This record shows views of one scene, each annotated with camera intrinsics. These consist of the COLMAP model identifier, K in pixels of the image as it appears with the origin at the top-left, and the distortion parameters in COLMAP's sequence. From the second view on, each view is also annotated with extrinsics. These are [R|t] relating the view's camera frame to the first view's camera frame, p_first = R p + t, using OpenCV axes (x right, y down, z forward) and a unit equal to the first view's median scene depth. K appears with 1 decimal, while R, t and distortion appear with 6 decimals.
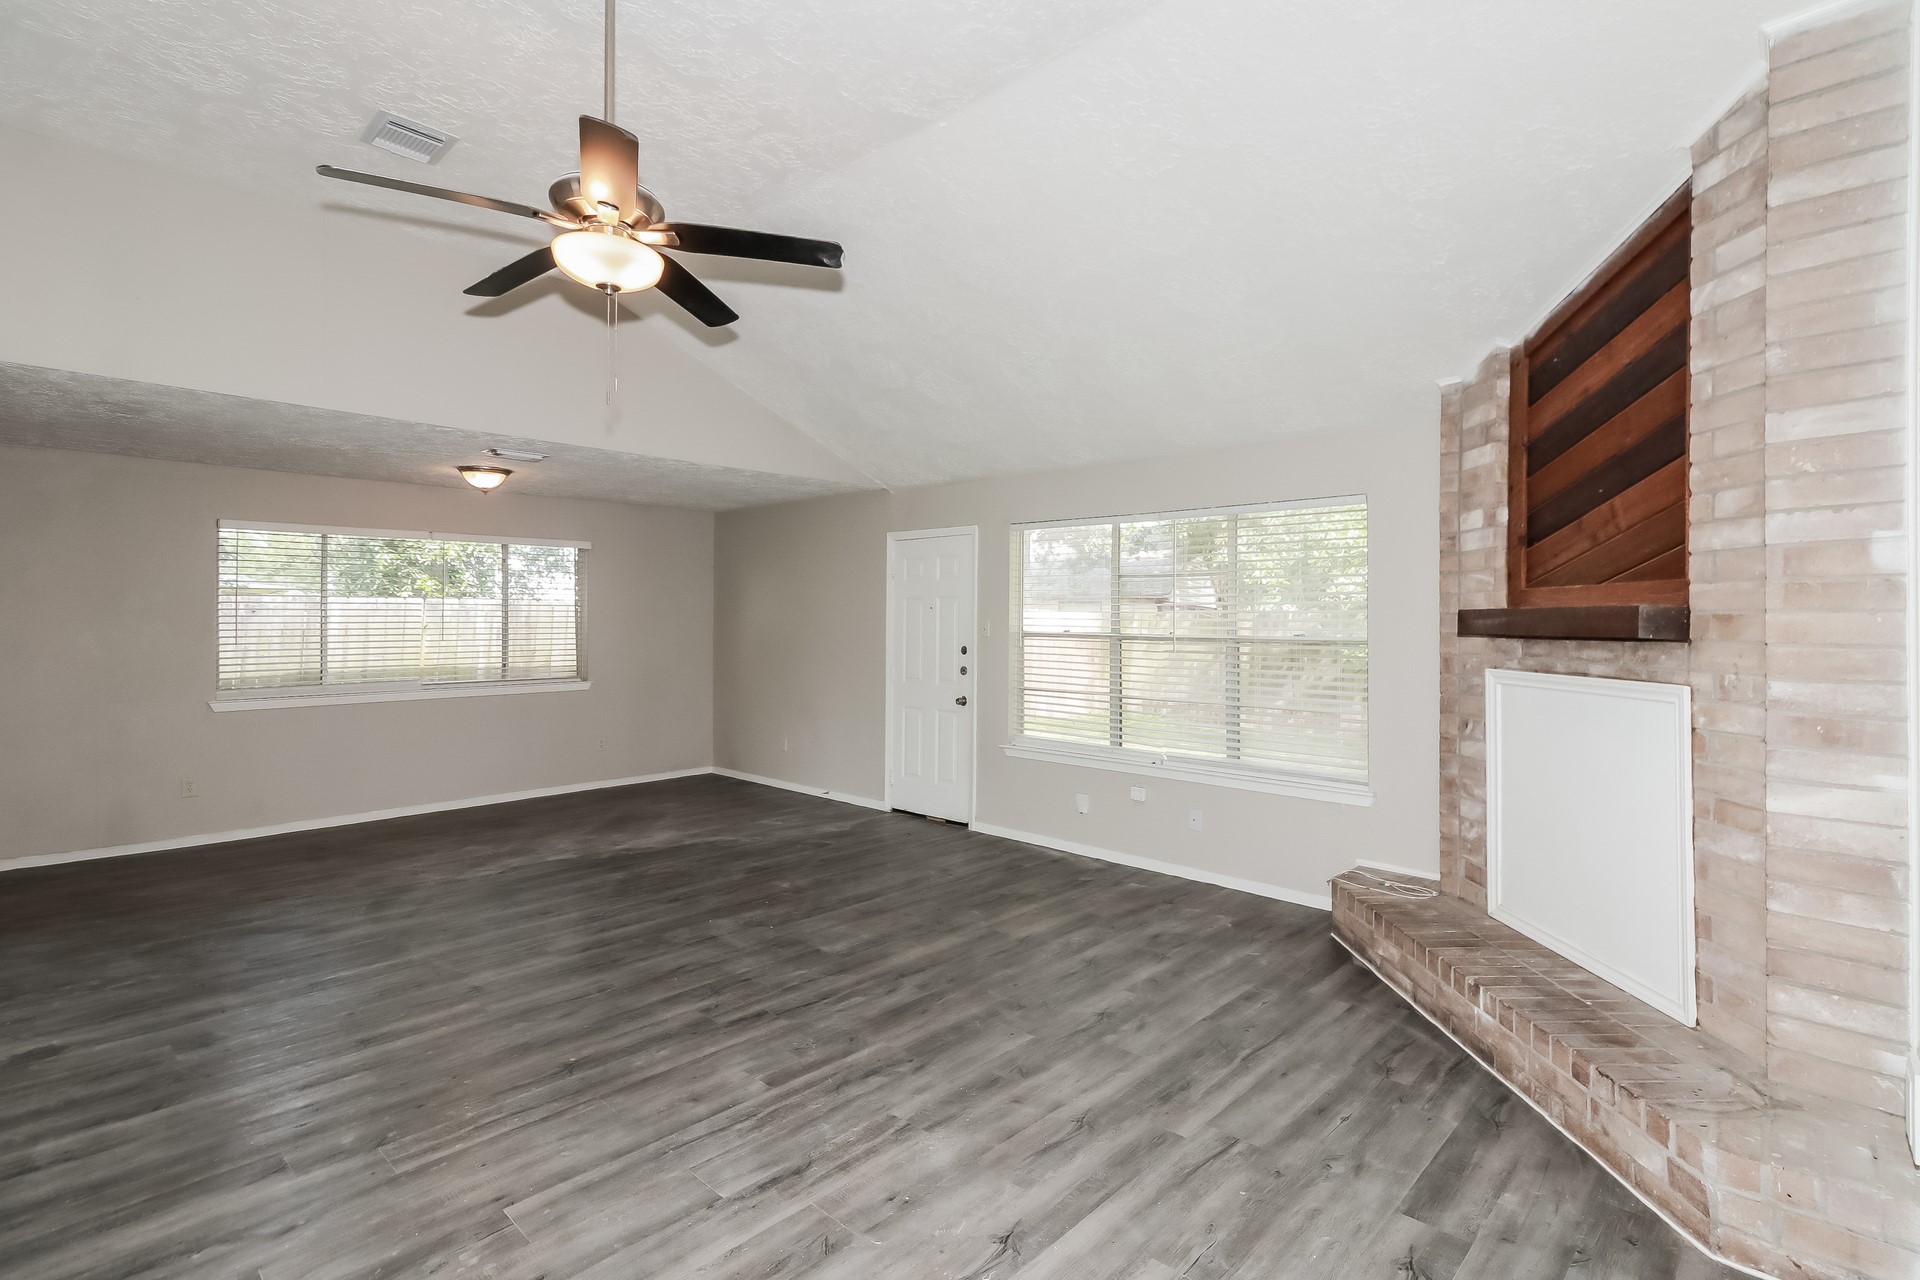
lens RADIAL K [[888.0, 0, 993.4], [0, 888.0, 617.8], [0, 0, 1]] dist [0.016566, -0.001473]
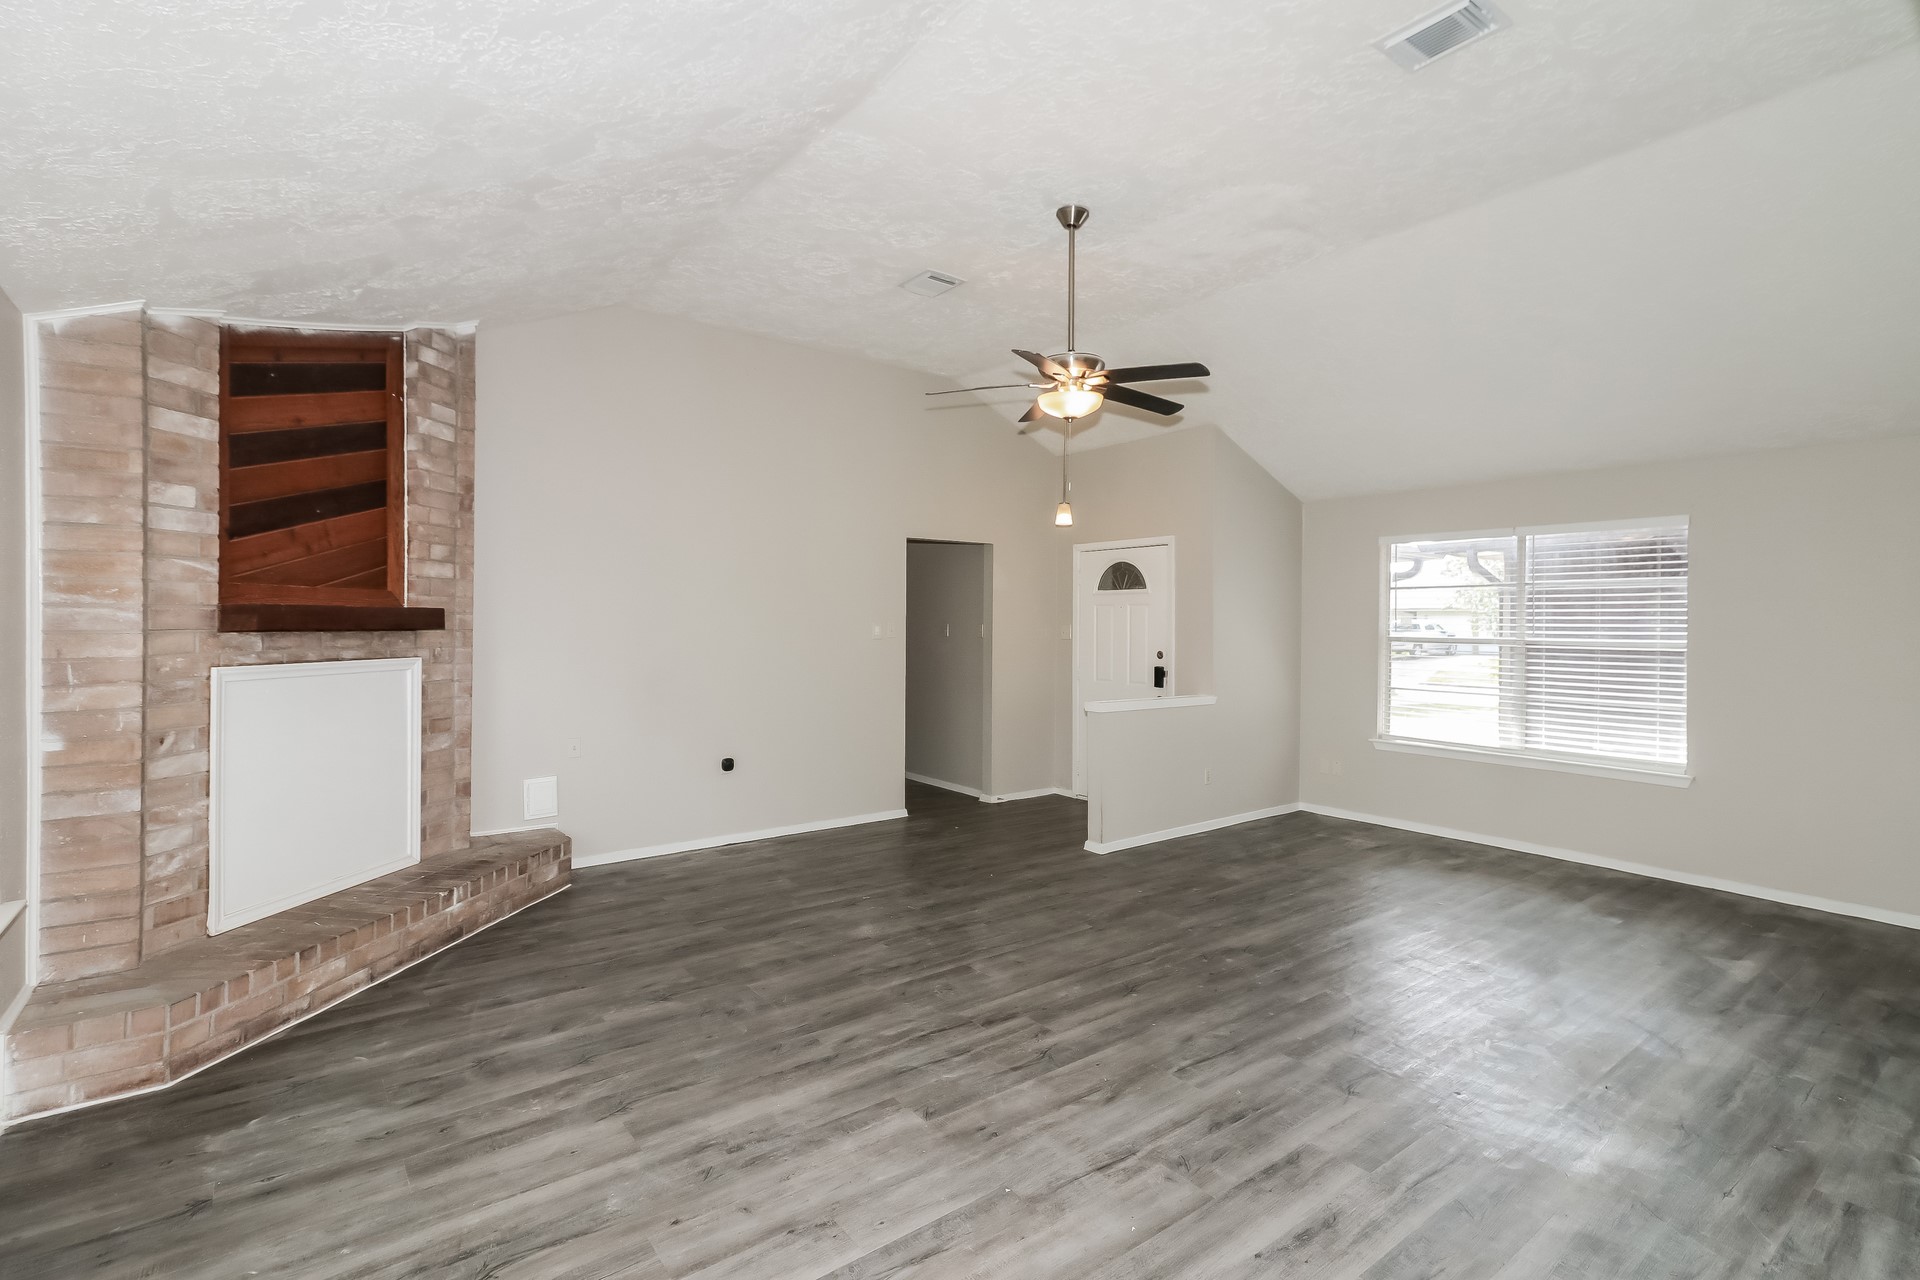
lens RADIAL K [[888.0, 0, 953.1], [0, 888.0, 623.6], [0, 0, 1]] dist [0.016566, -0.001473]
pose [[-0.981783, -0.011515, 0.189657, -0.401690], [-0.012476, 0.999915, -0.003871, 0.006910], [-0.189596, -0.006166, -0.981843, 1.960918]]
